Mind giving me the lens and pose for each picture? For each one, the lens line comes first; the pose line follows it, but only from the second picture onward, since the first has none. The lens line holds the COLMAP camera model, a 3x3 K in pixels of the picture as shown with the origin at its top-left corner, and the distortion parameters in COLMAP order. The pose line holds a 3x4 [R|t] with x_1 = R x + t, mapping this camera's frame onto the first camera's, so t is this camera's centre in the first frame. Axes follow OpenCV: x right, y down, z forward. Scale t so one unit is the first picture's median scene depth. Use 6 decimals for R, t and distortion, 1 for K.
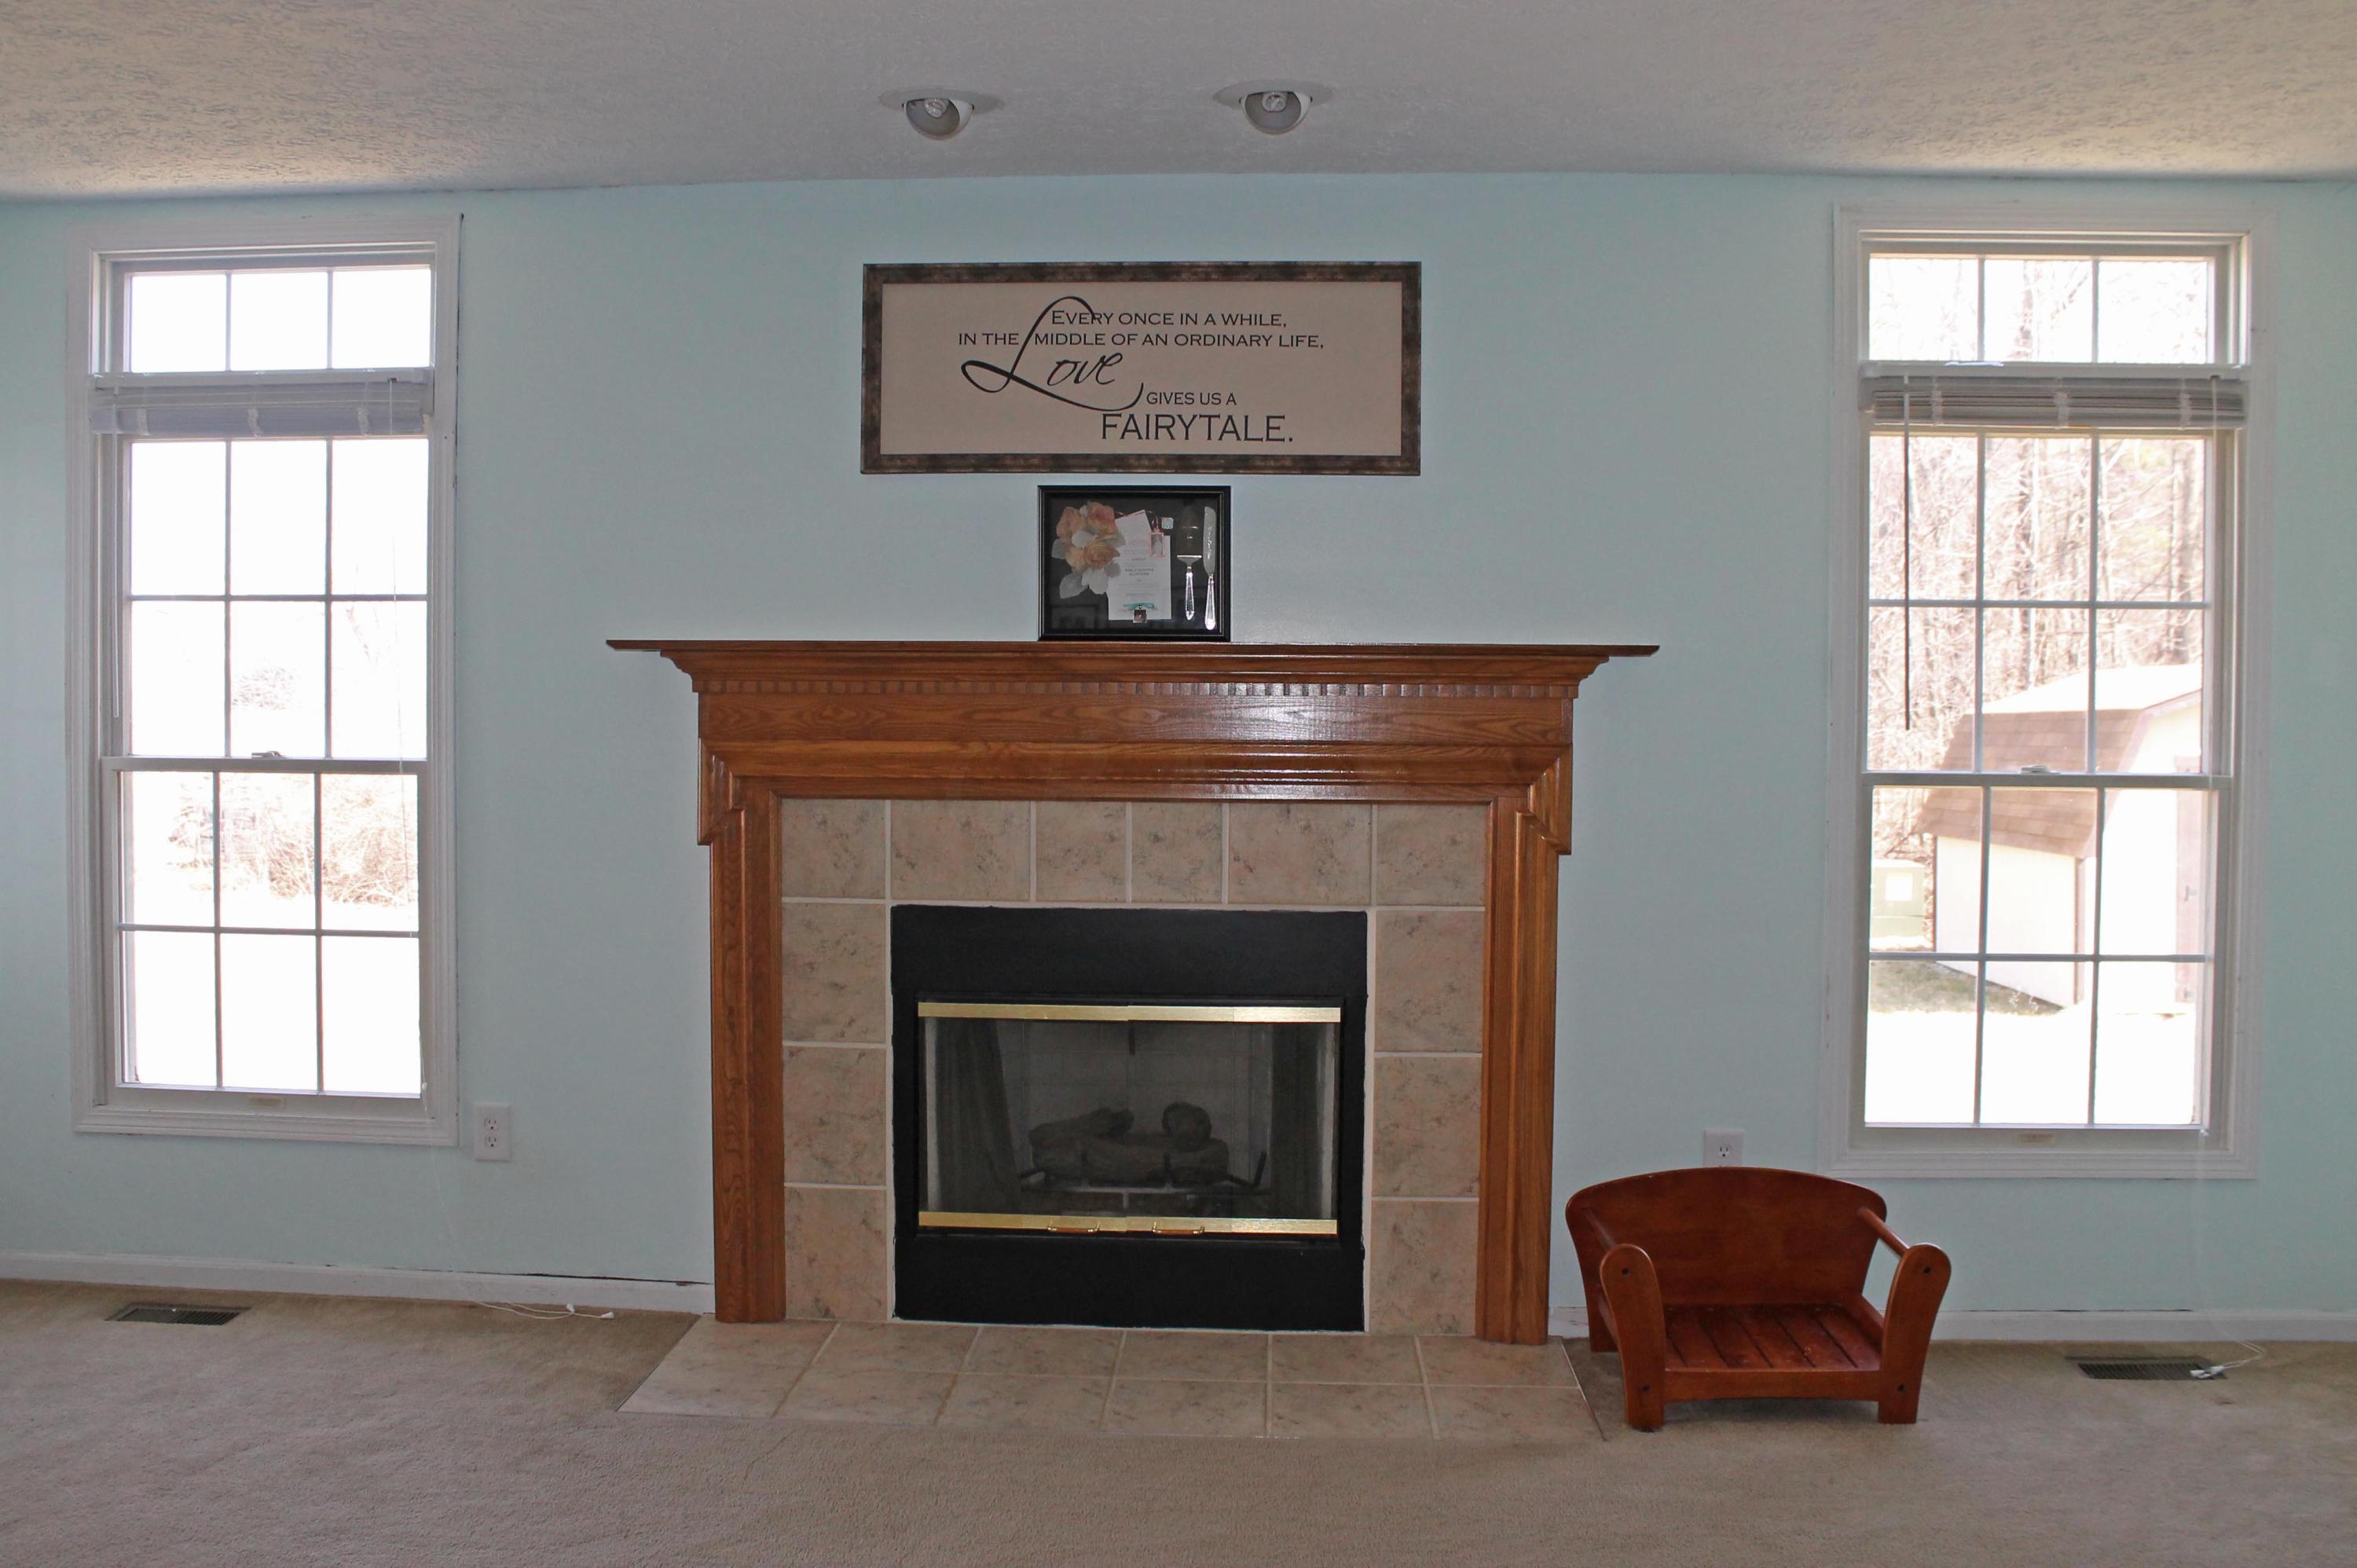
lens RADIAL K [[1980.8, 0, 1189.6], [0, 1980.8, 793.6], [0, 0, 1]] dist [-0.170568, 0.151499]
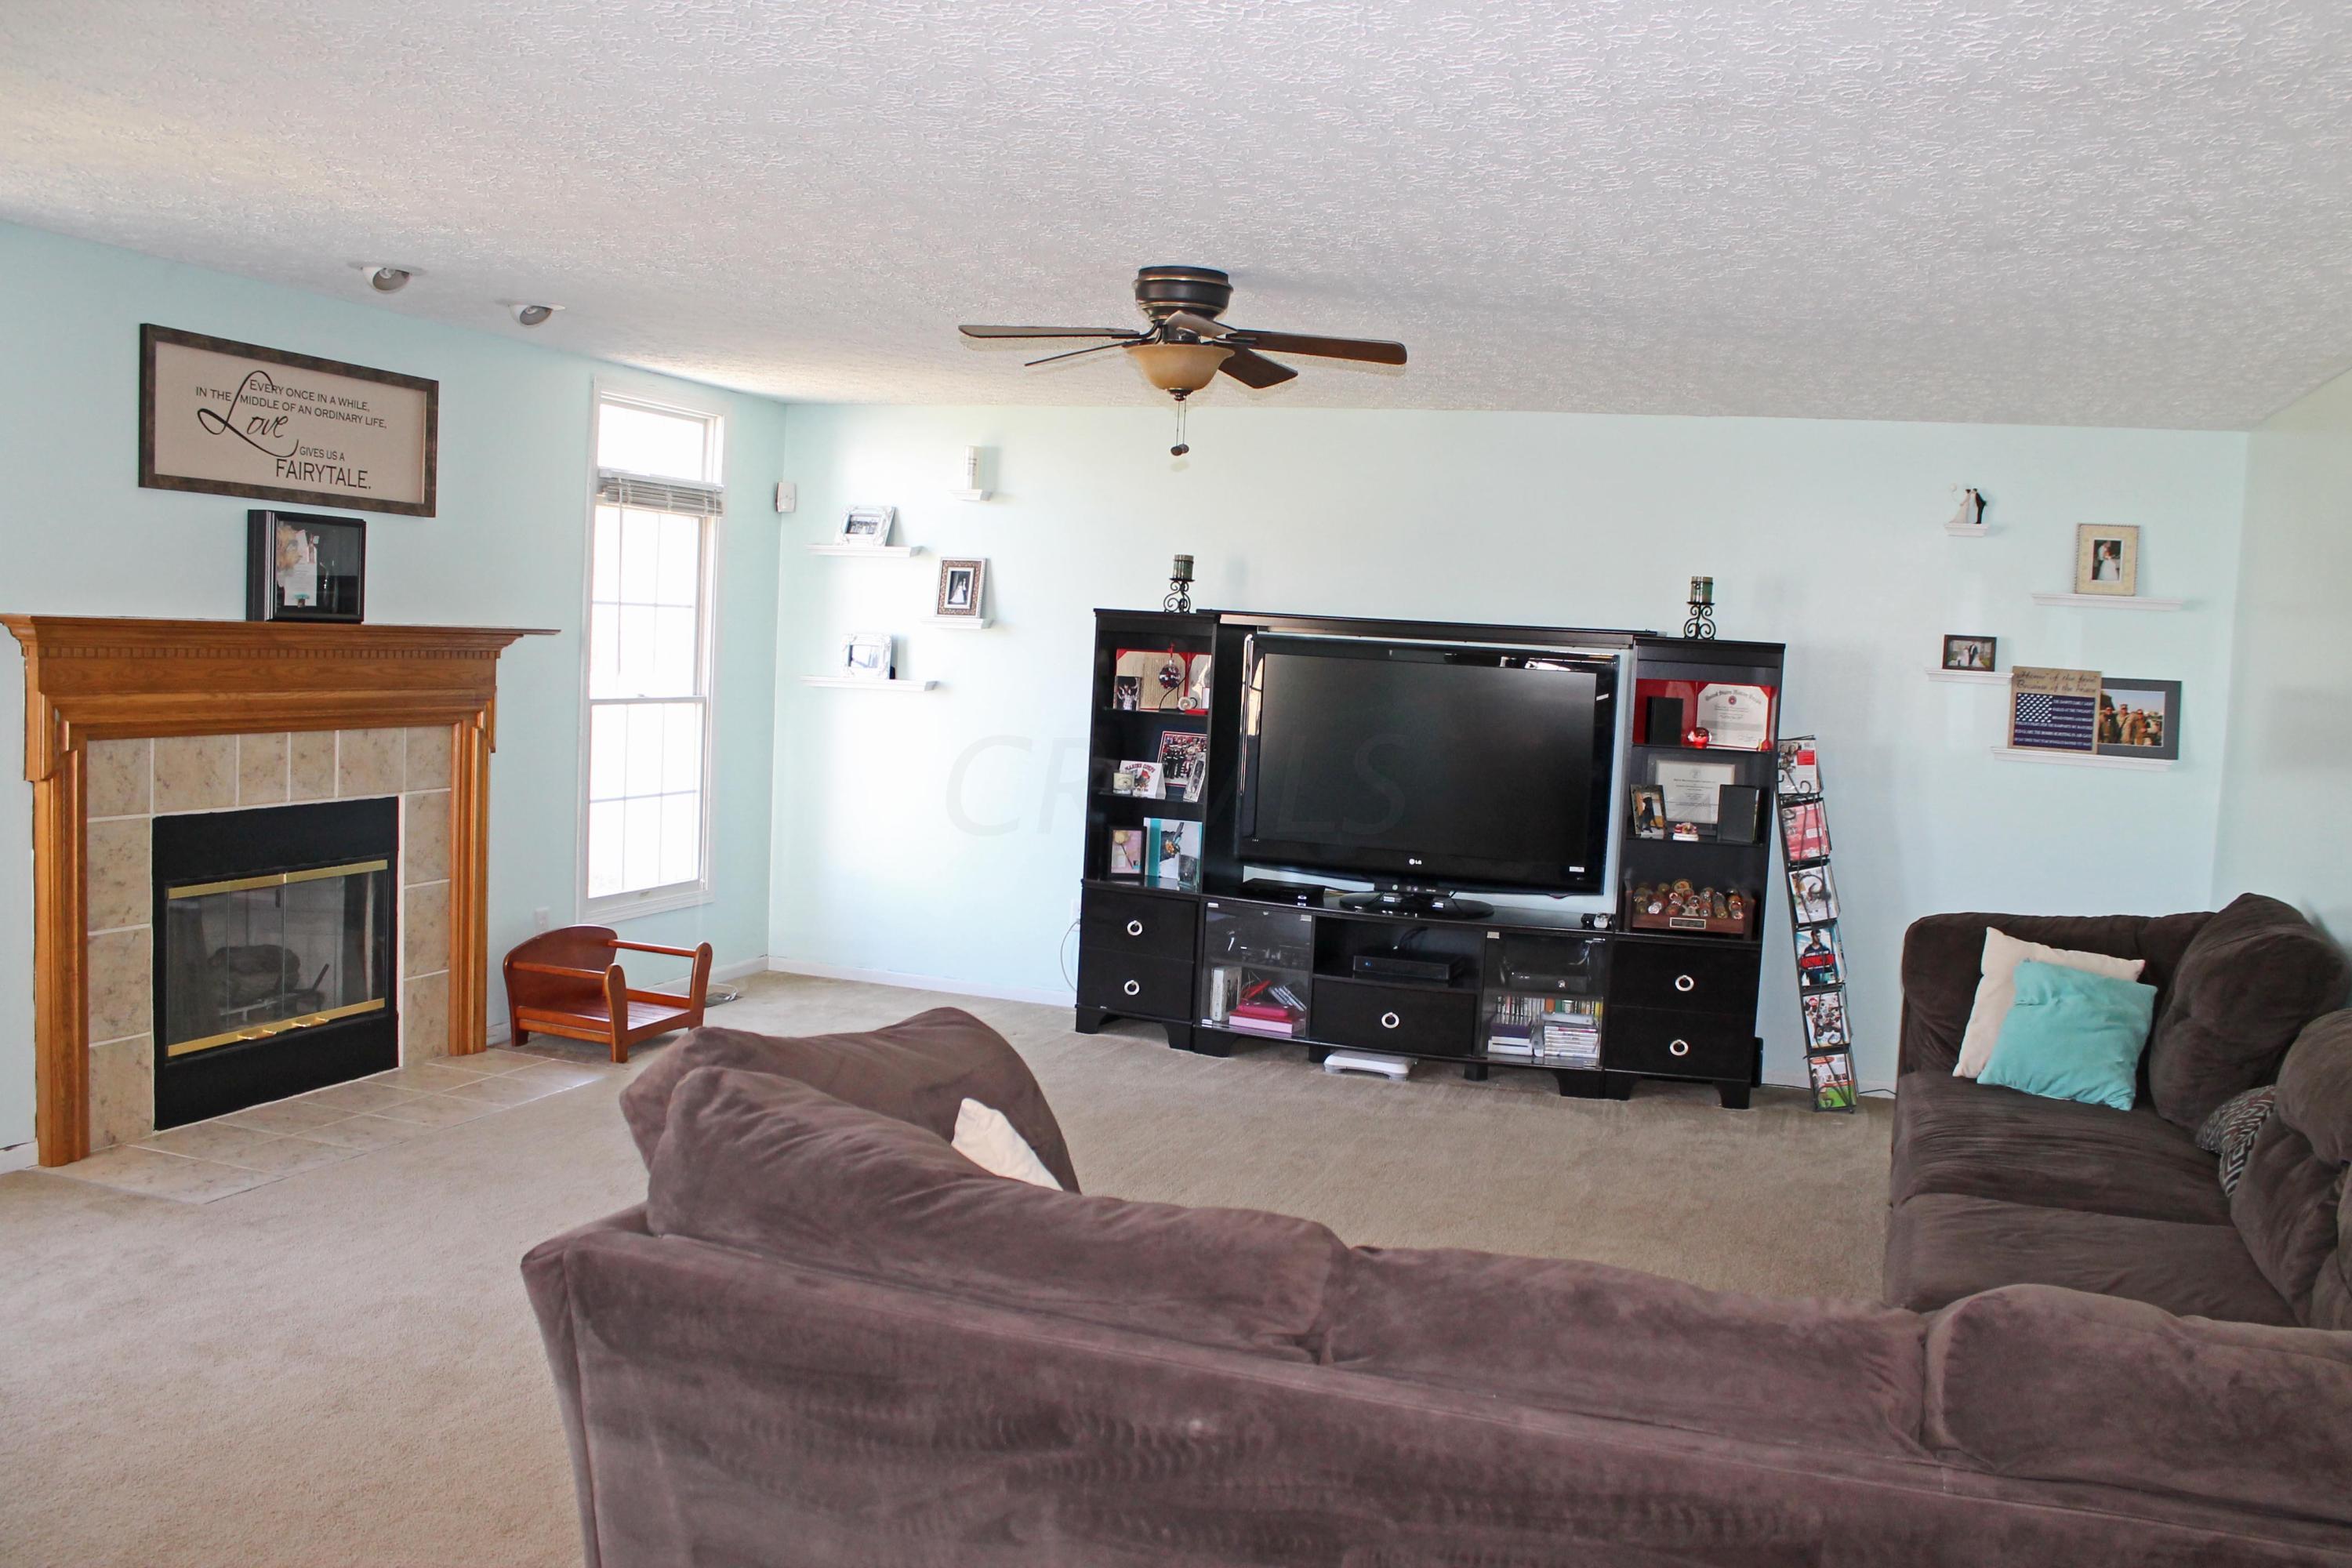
lens RADIAL K [[1976.7, 0, 1187.1], [0, 1976.7, 793.6], [0, 0, 1]] dist [-0.170568, 0.151499]
pose [[0.274437, -0.069651, 0.959079, -1.196303], [-0.010288, 0.997104, 0.075356, -0.062989], [-0.961550, -0.030547, 0.272925, -0.010704]]
